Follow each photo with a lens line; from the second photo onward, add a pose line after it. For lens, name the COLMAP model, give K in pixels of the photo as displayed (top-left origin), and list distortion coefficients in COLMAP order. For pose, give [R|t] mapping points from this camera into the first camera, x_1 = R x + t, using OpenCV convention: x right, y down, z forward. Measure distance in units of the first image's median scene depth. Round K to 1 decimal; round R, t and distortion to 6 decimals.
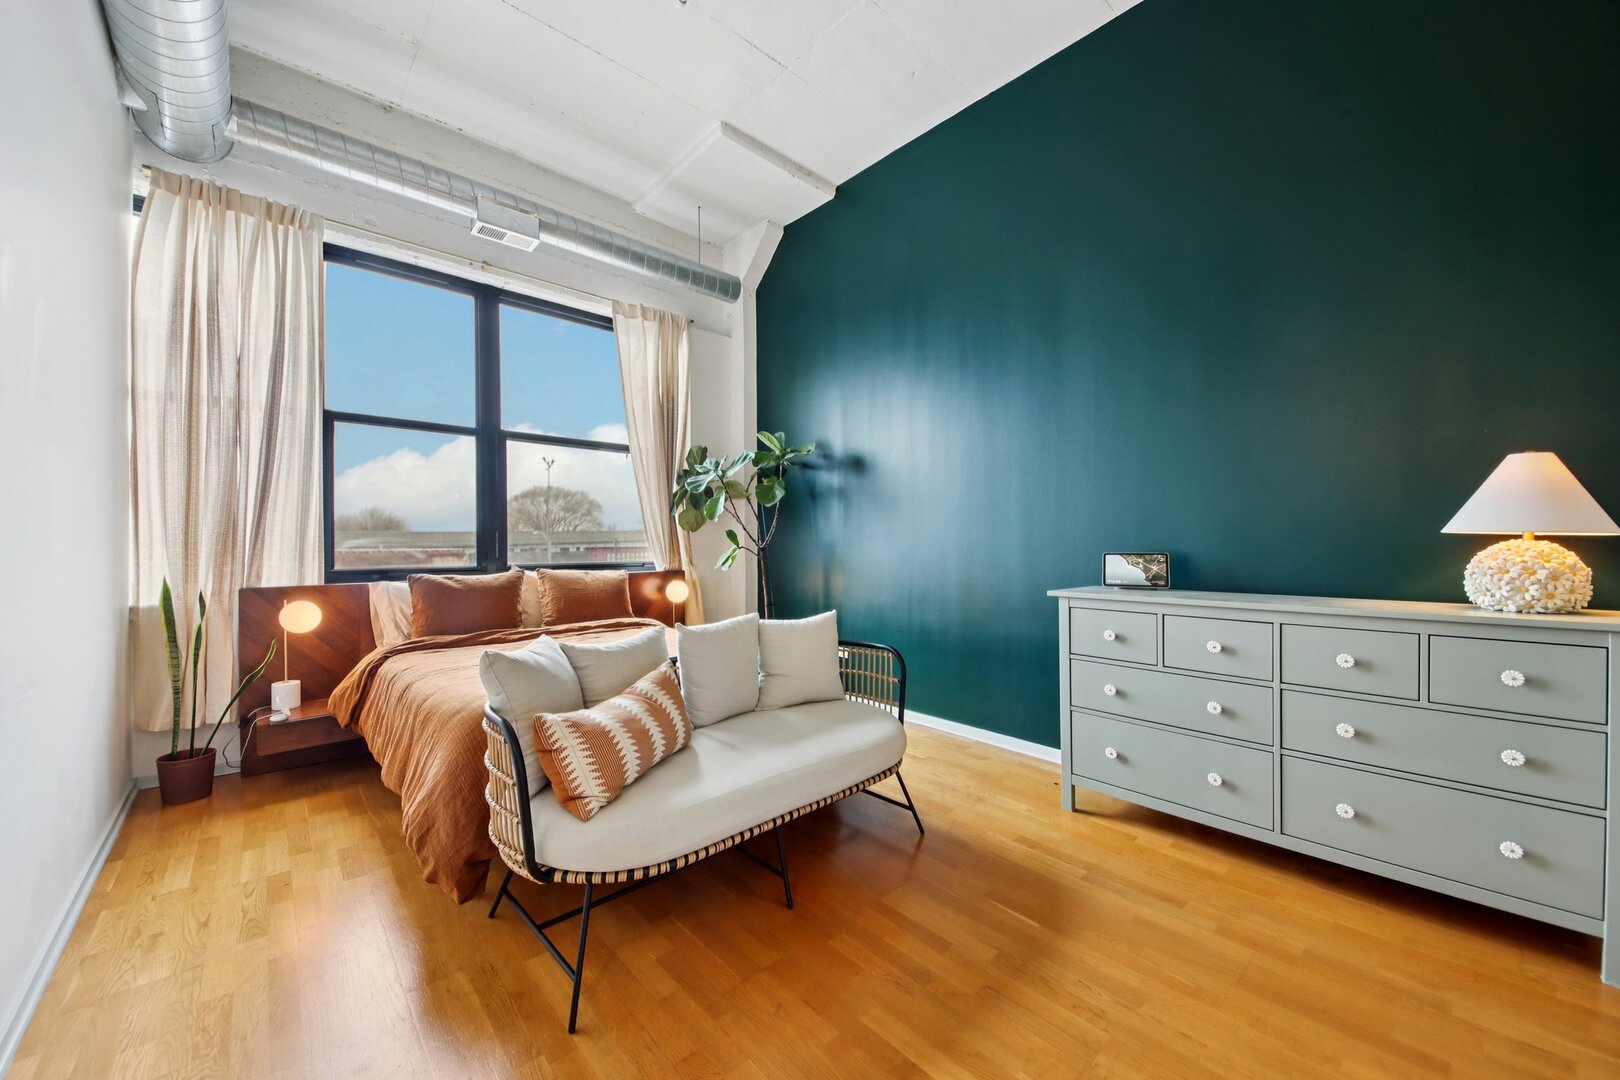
lens RADIAL K [[596.7, 0, 804.8], [0, 596.7, 537.2], [0, 0, 1]] dist [0.072674, -0.041878]
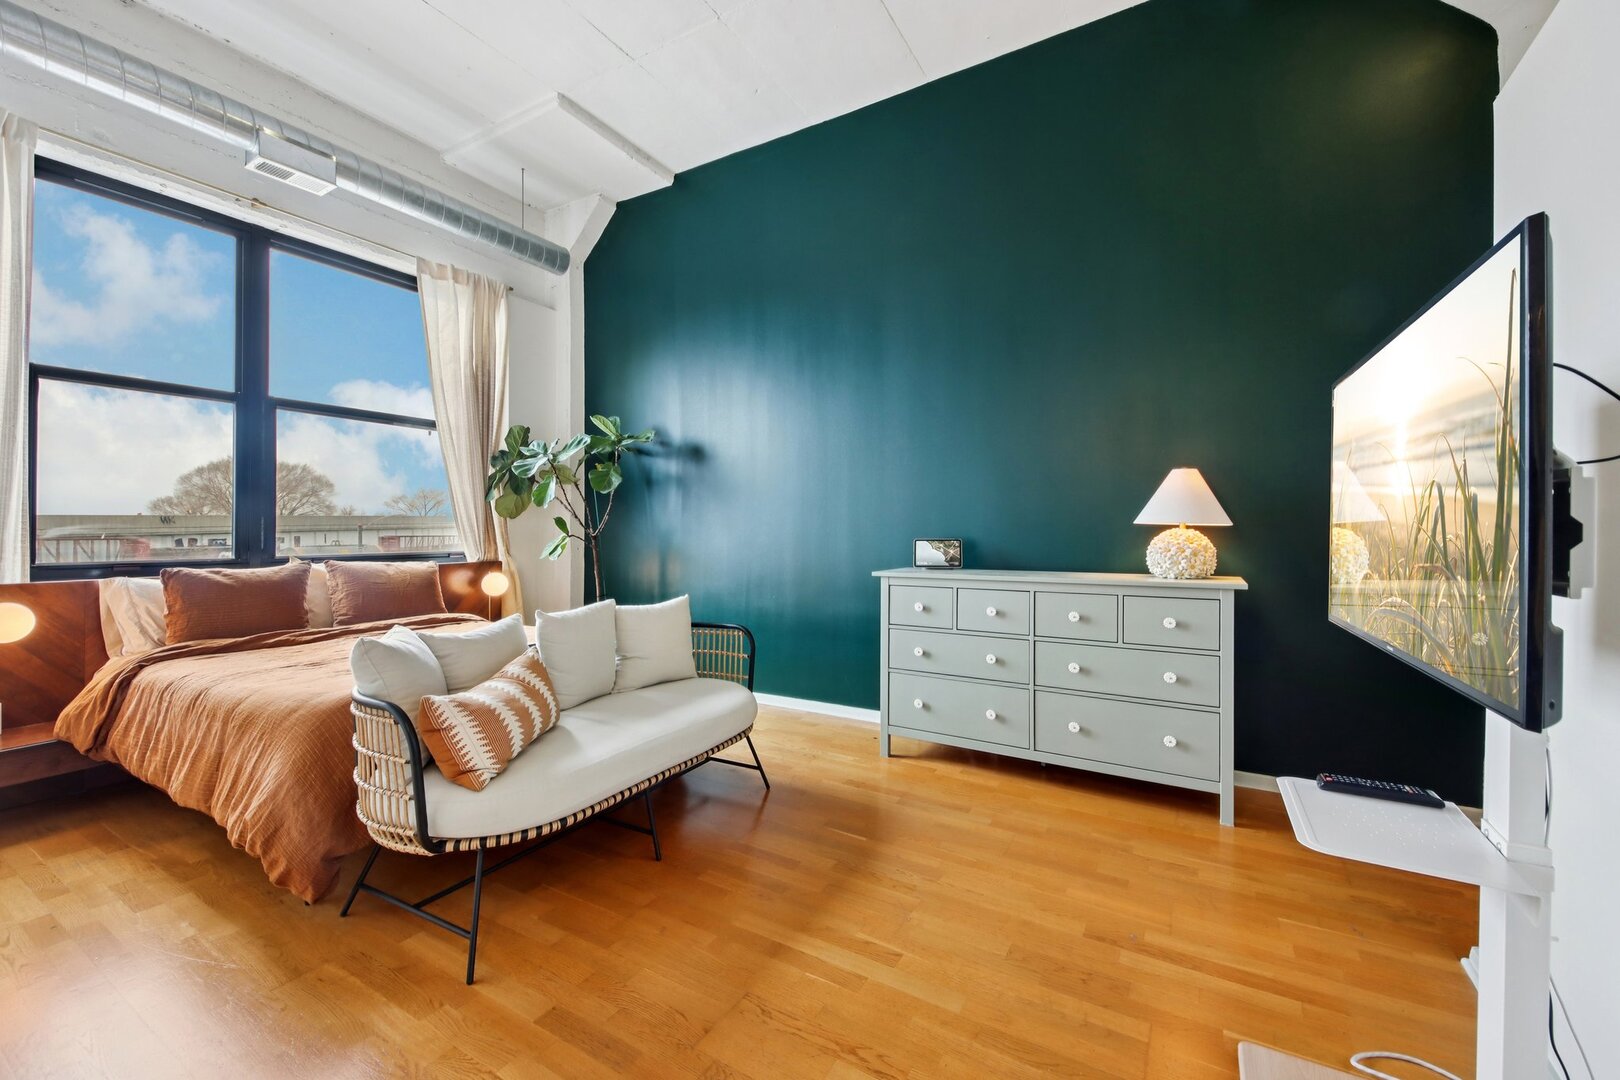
lens RADIAL K [[623.3, 0, 810.0], [0, 623.3, 540.0], [0, 0, 1]] dist [0.073722, -0.026442]
pose [[0.955676, -0.004247, 0.294389, -0.068053], [-0.002785, 0.999721, 0.023464, -0.001042], [-0.294406, -0.023244, 0.955398, -0.118485]]
